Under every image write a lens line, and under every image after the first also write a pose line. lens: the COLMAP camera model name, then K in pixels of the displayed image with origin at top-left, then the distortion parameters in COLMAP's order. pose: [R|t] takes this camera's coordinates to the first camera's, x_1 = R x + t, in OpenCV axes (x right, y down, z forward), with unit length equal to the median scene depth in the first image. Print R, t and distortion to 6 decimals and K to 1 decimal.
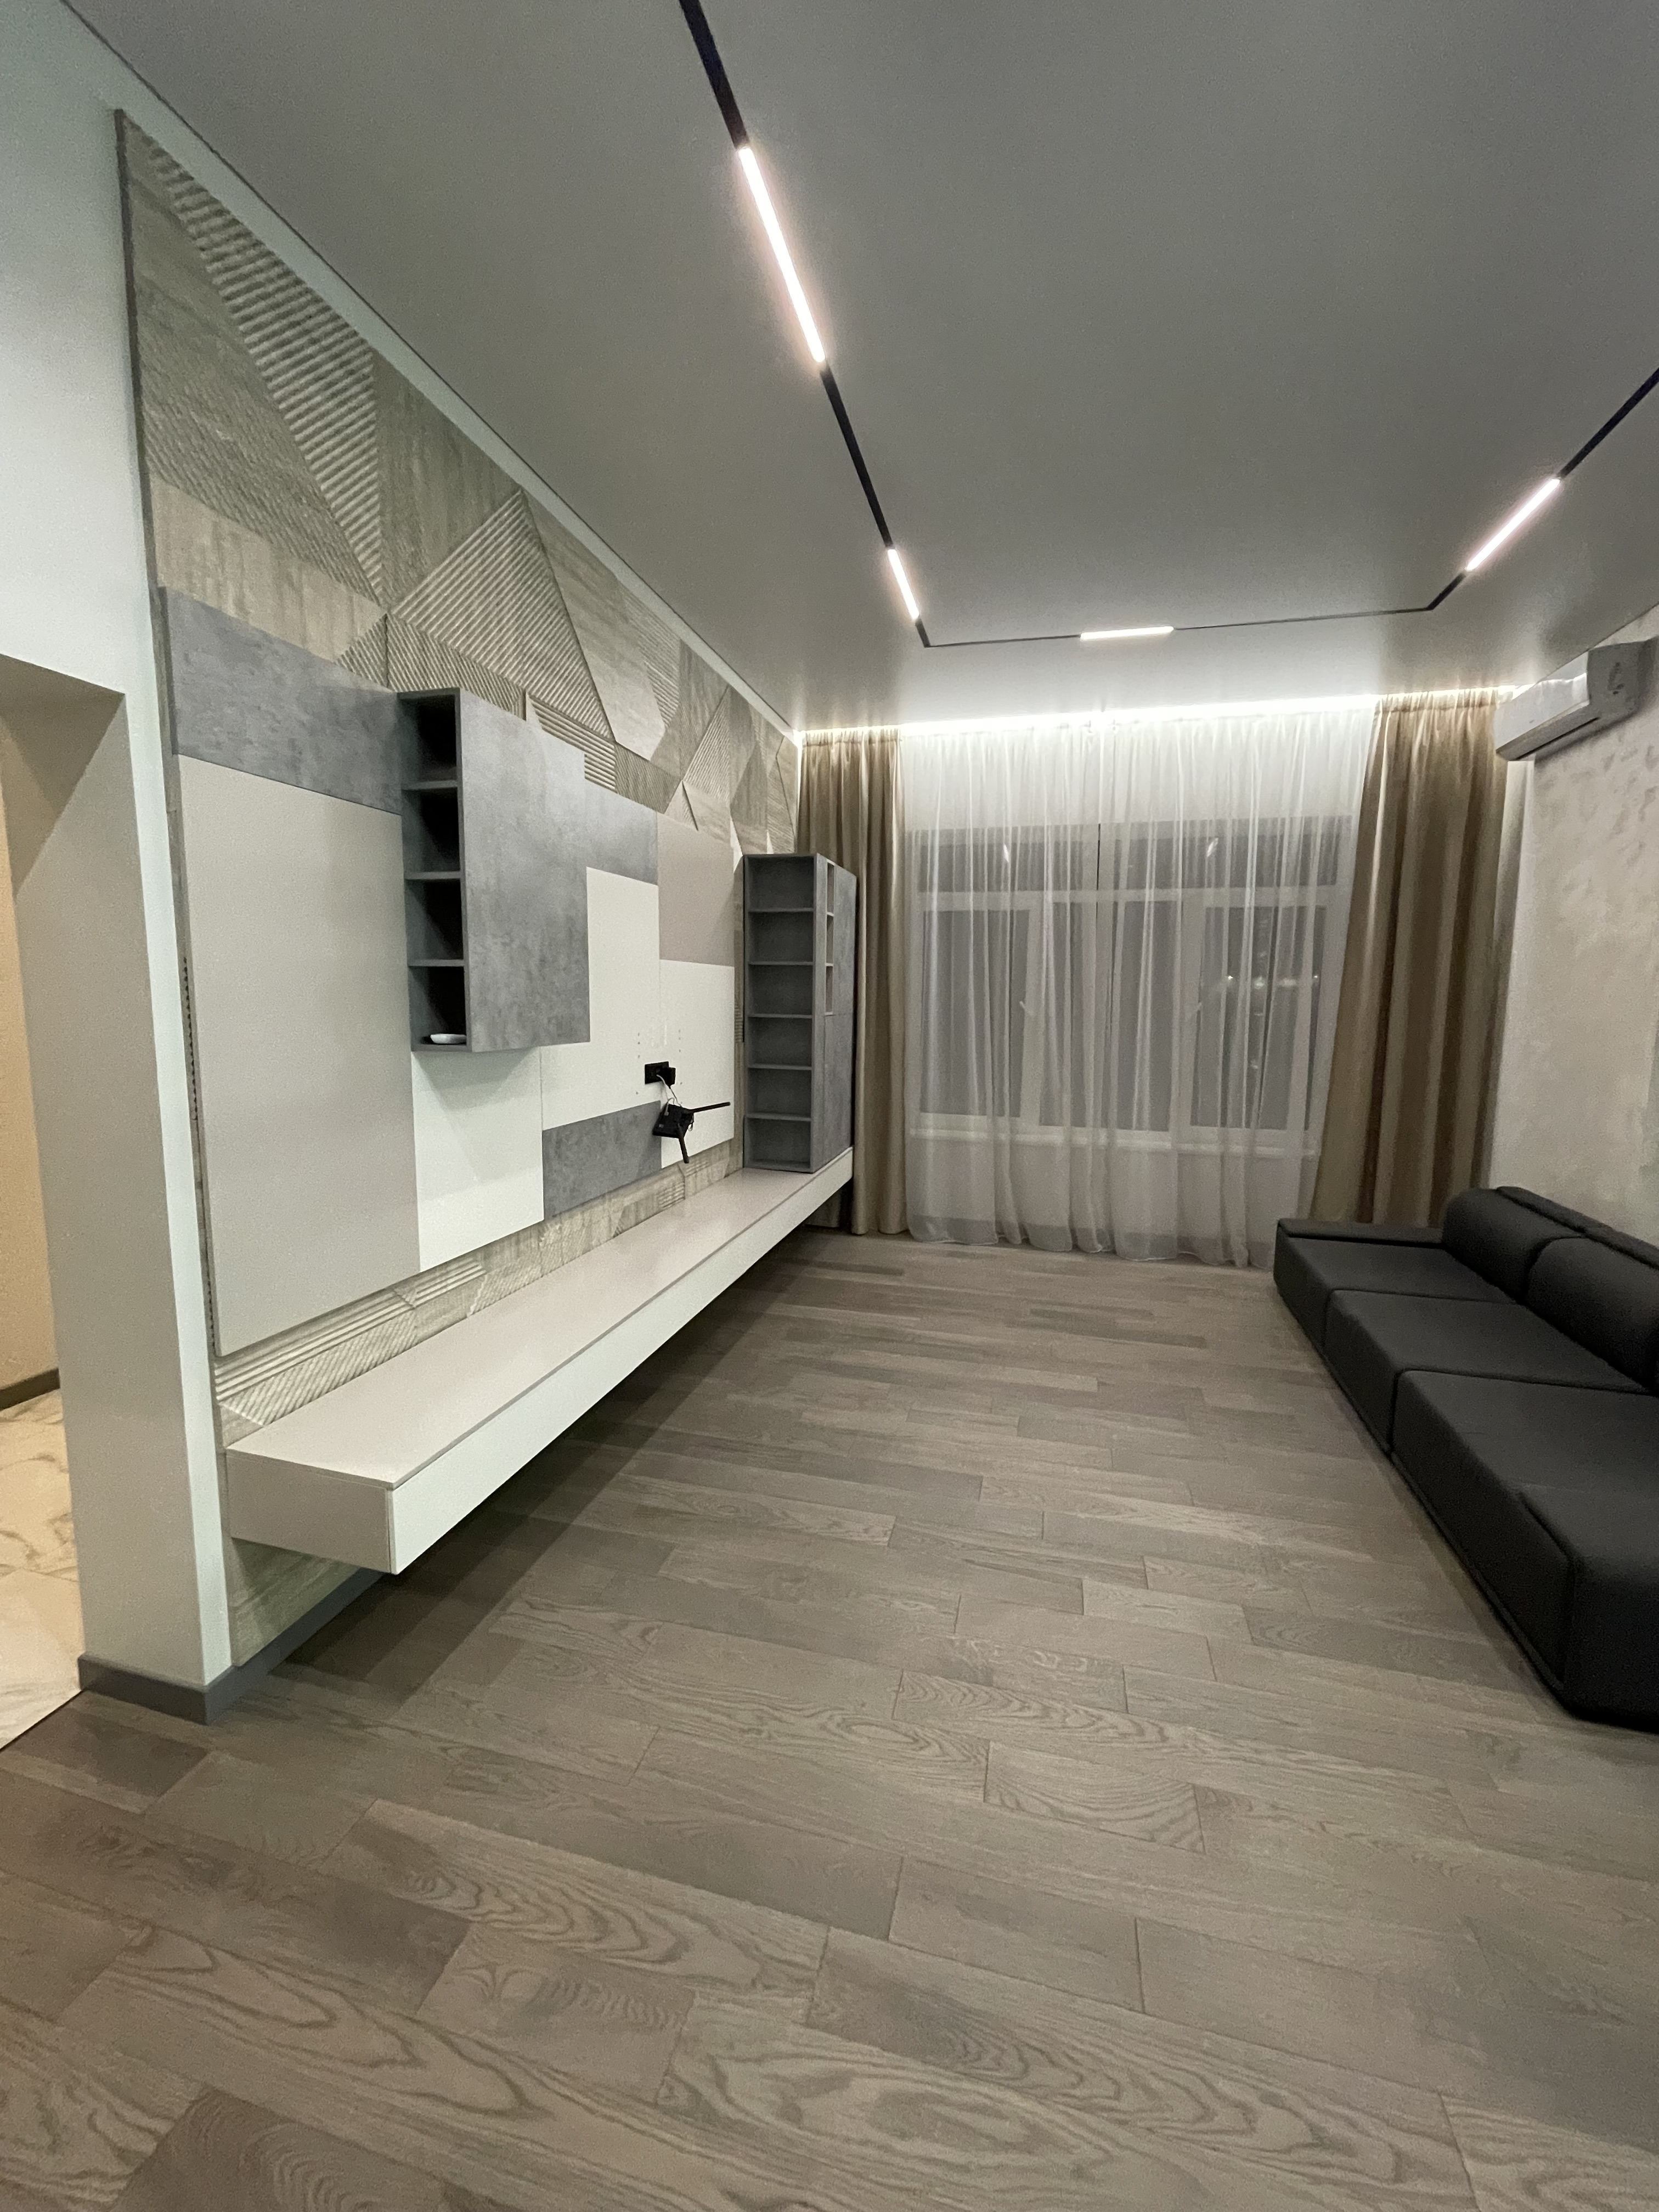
lens RADIAL K [[887.9, 0, 821.9], [0, 887.9, 1100.5], [0, 0, 1]] dist [-0.003623, 0.000567]
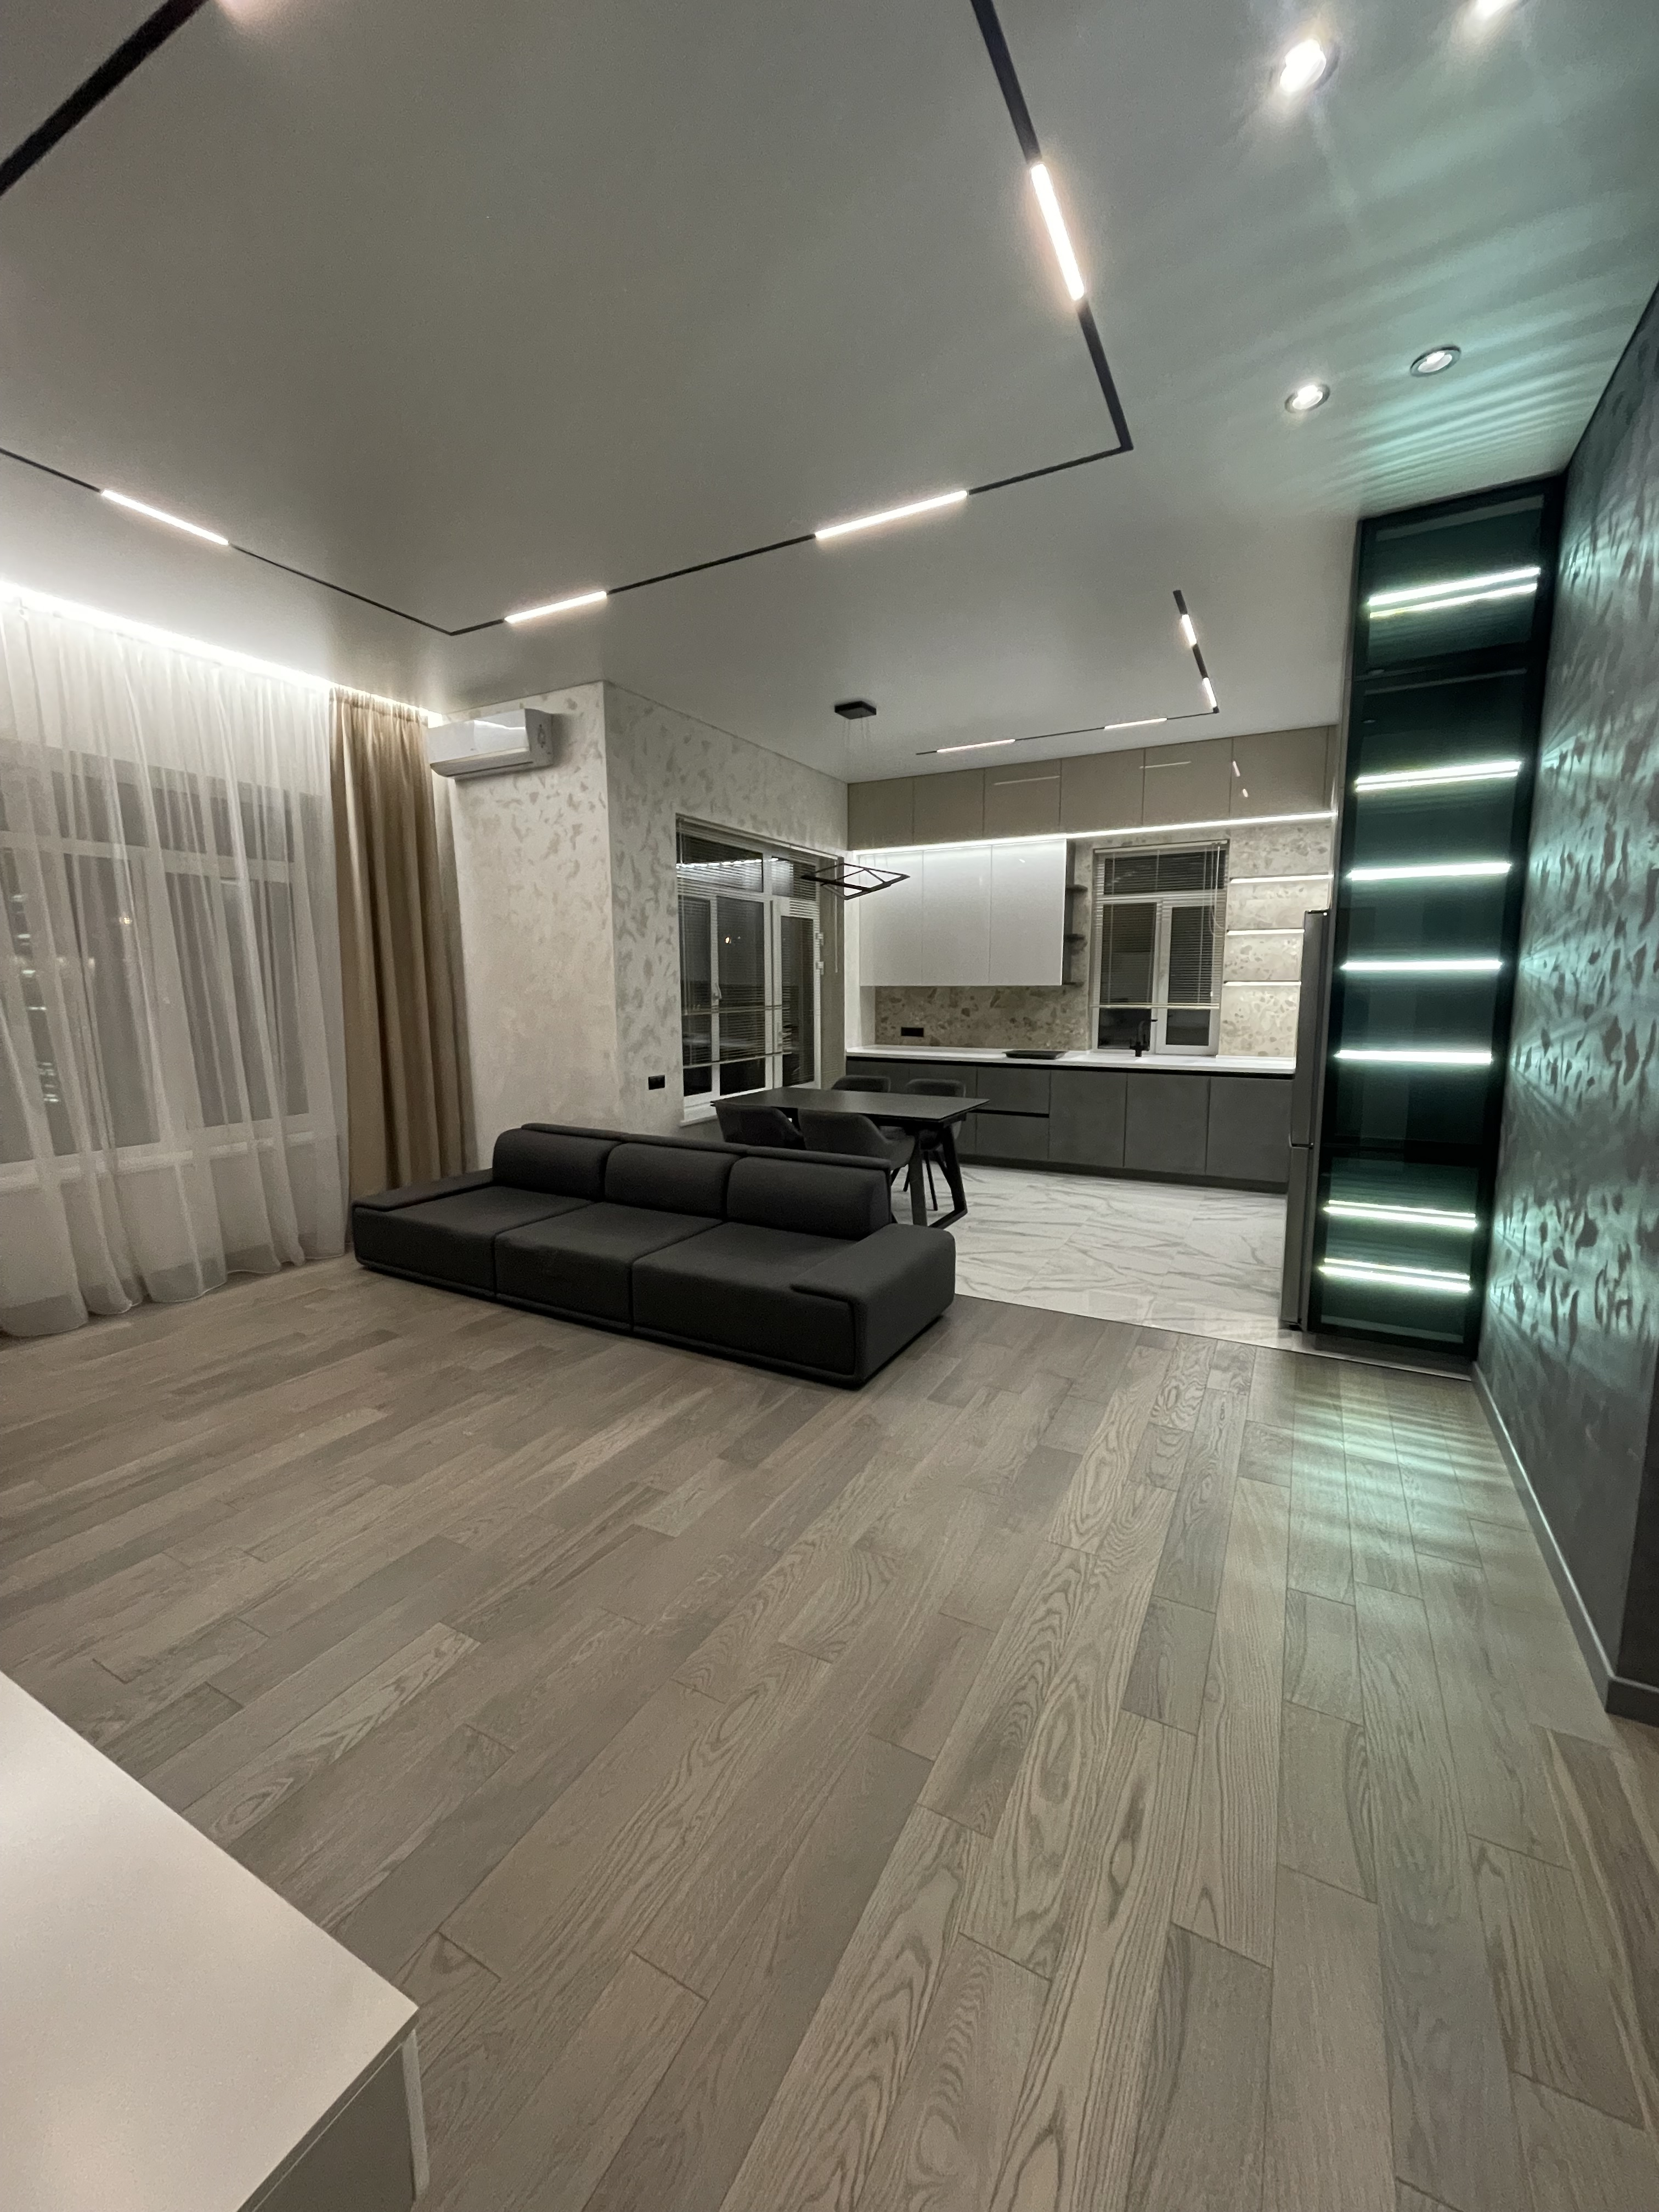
lens RADIAL K [[887.9, 0, 821.5], [0, 887.9, 1107.1], [0, 0, 1]] dist [-0.003623, 0.000567]
pose [[0.237263, -0.150233, 0.959758, -0.376949], [0.122727, 0.984689, 0.123796, -0.035511], [-0.963662, 0.088417, 0.252068, 0.294536]]
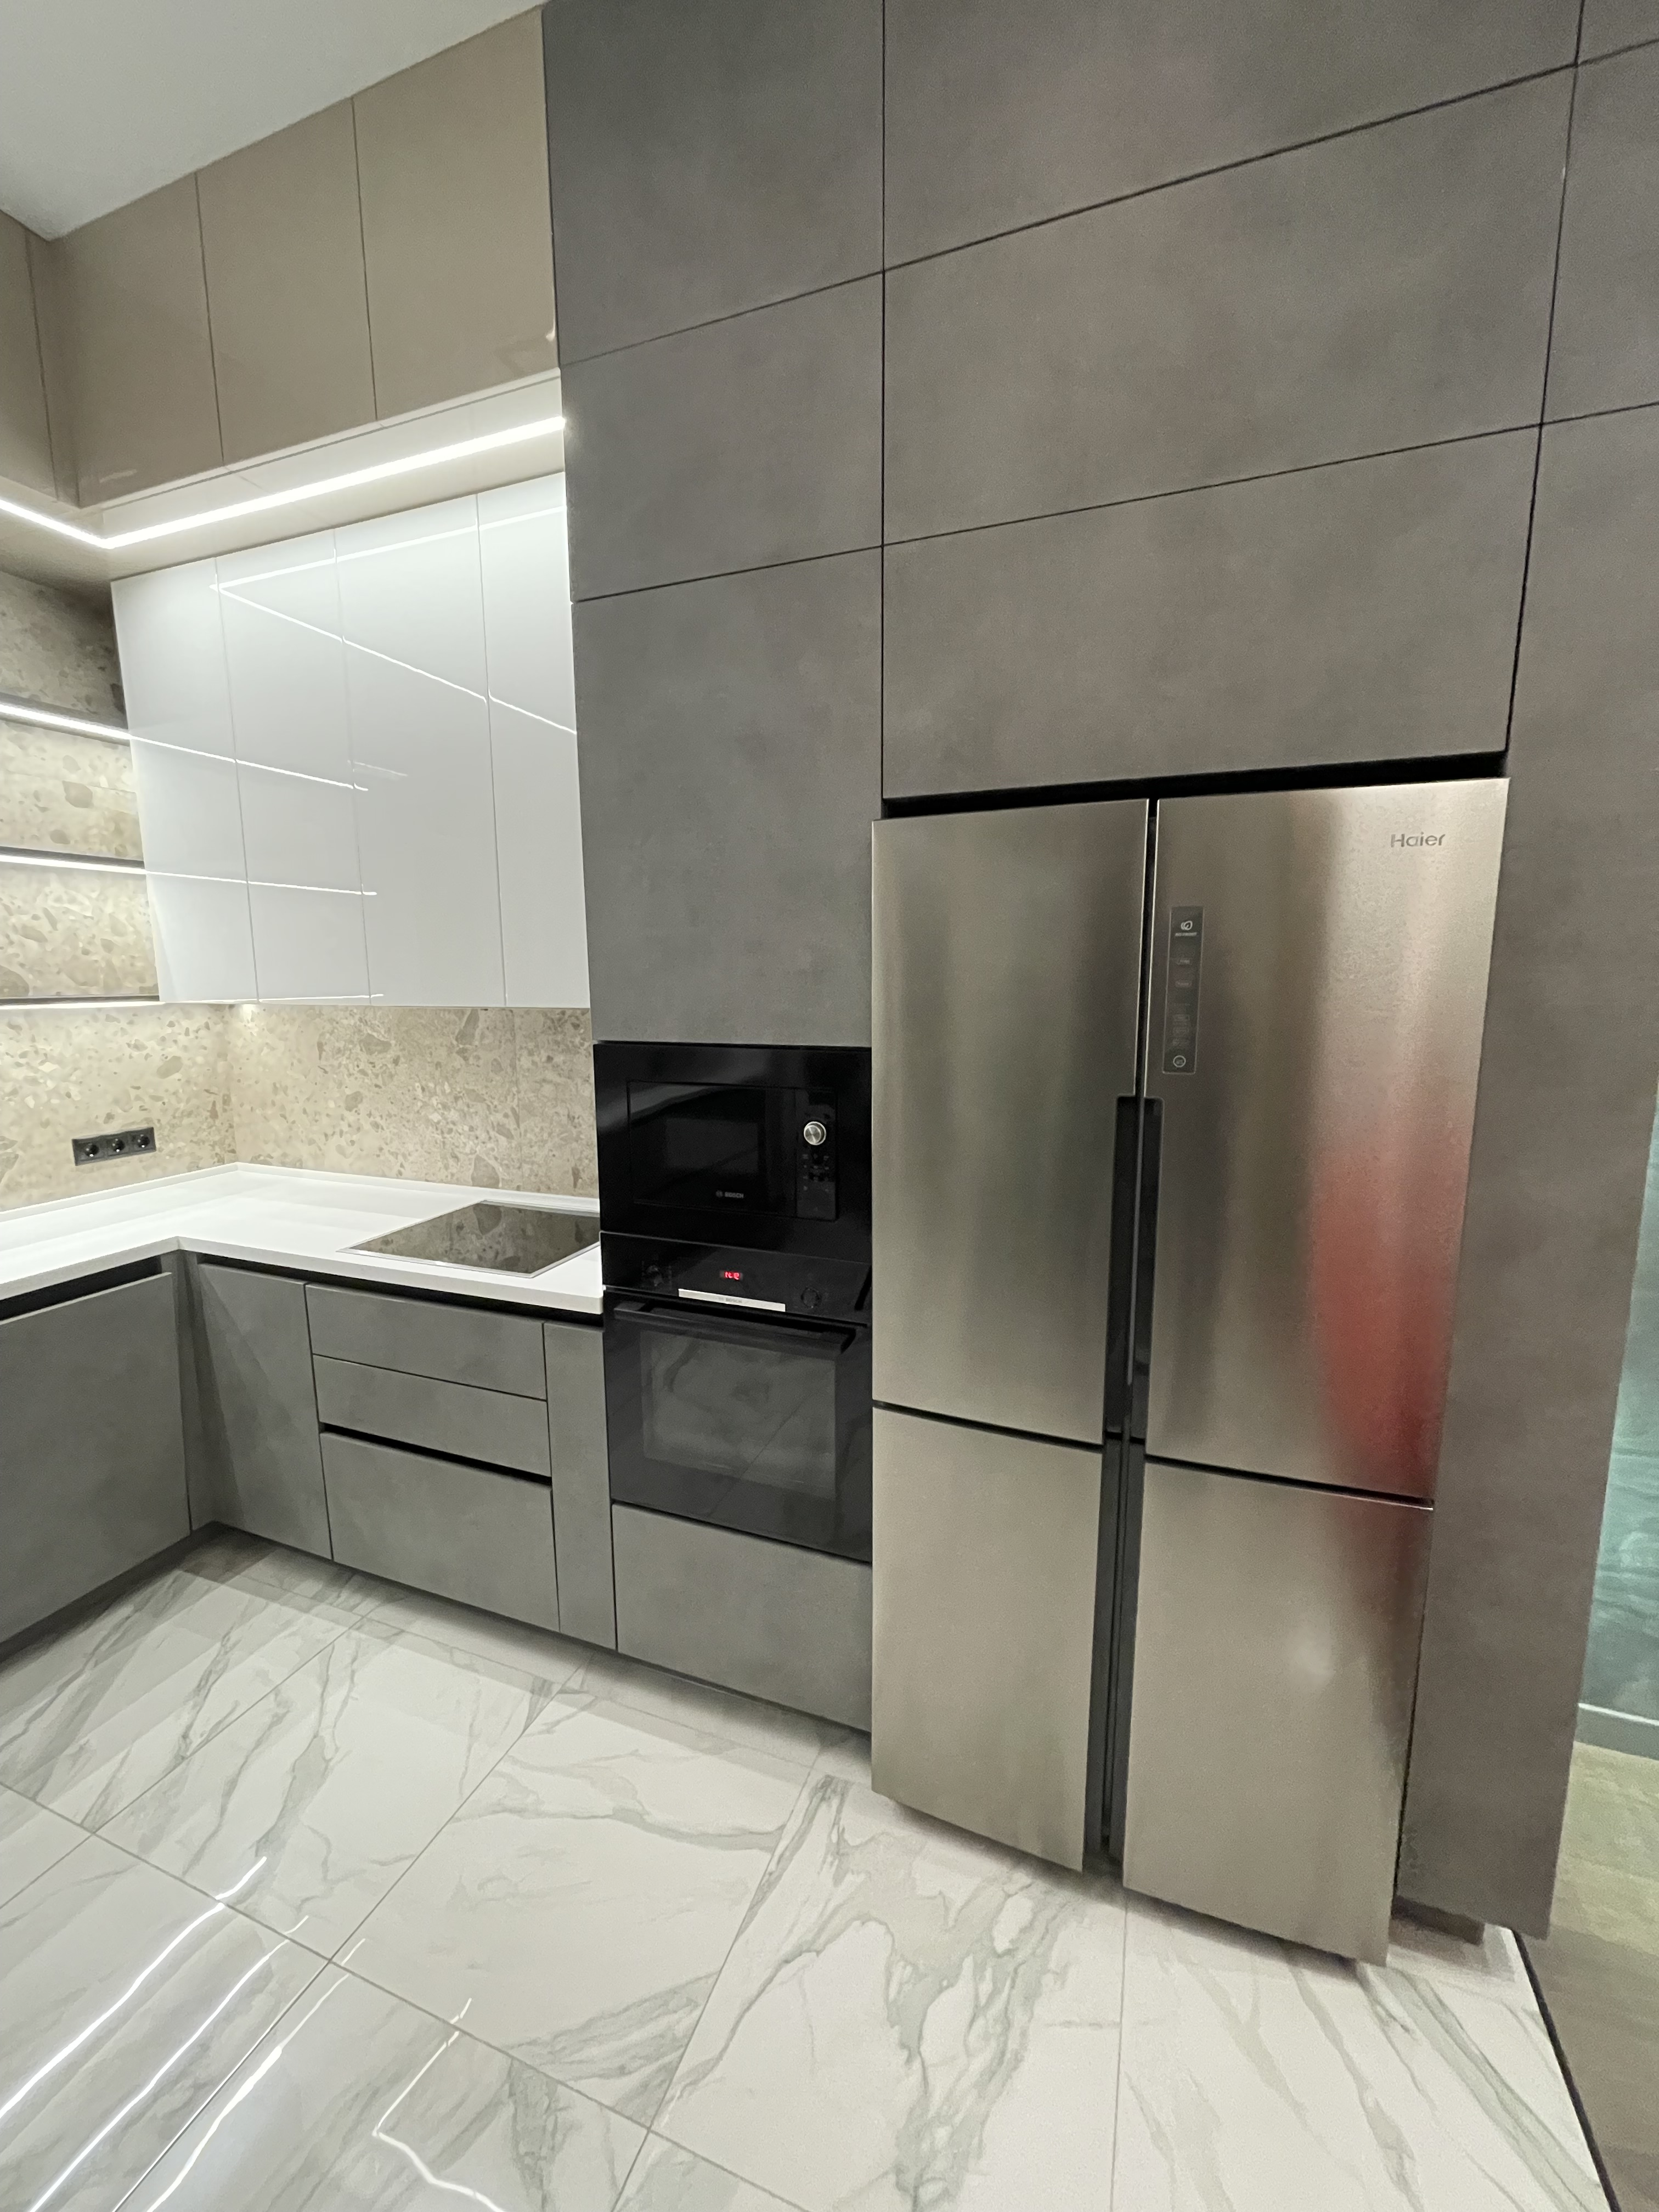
lens RADIAL K [[887.9, 0, 837.7], [0, 887.9, 1106.2], [0, 0, 1]] dist [-0.003623, 0.000567]
pose [[-0.994291, -0.020248, 0.104763, 0.862491], [0.008558, 0.963535, 0.267445, -0.035657], [-0.106358, 0.266815, -0.957861, 0.336668]]
